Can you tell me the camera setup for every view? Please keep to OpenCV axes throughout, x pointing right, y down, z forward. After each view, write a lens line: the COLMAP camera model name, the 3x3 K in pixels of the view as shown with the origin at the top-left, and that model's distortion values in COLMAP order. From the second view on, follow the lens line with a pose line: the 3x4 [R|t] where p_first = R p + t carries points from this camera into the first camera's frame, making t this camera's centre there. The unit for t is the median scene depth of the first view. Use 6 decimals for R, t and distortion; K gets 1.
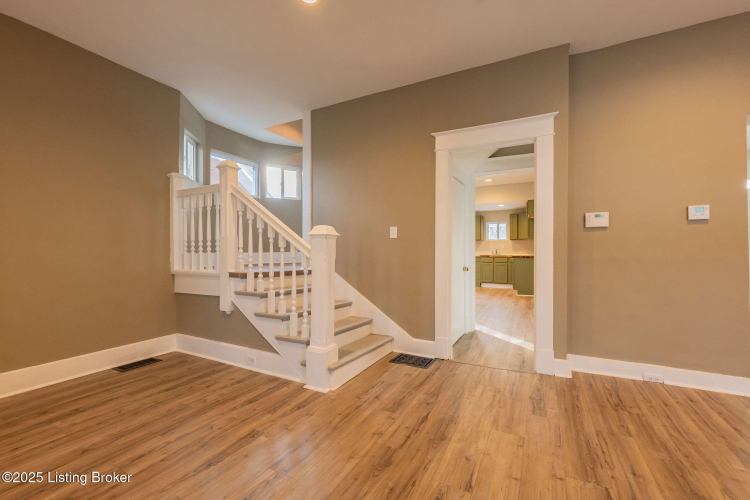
lens RADIAL K [[308.2, 0, 375.0], [0, 308.2, 250.0], [0, 0, 1]] dist [0.000055, -0.000233]
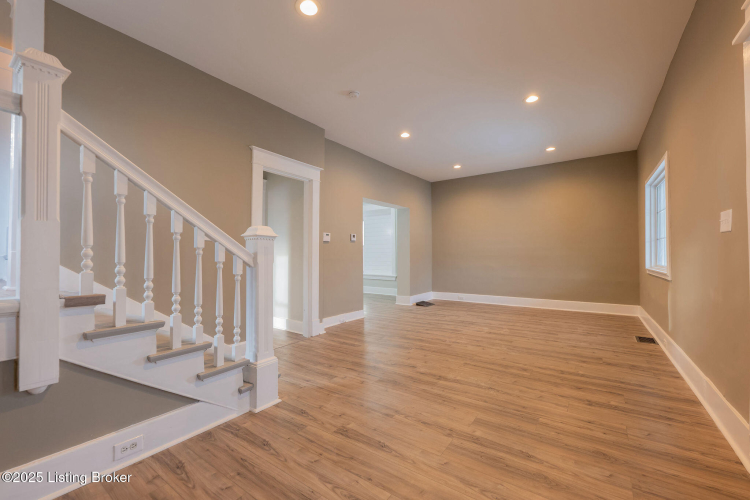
lens RADIAL K [[308.2, 0, 375.0], [0, 308.2, 250.0], [0, 0, 1]] dist [0.000055, -0.000233]
pose [[0.139378, 0.021822, 0.989999, -1.044748], [0.003582, 0.999740, -0.022541, 0.014767], [-0.990233, 0.006687, 0.139263, 0.553173]]
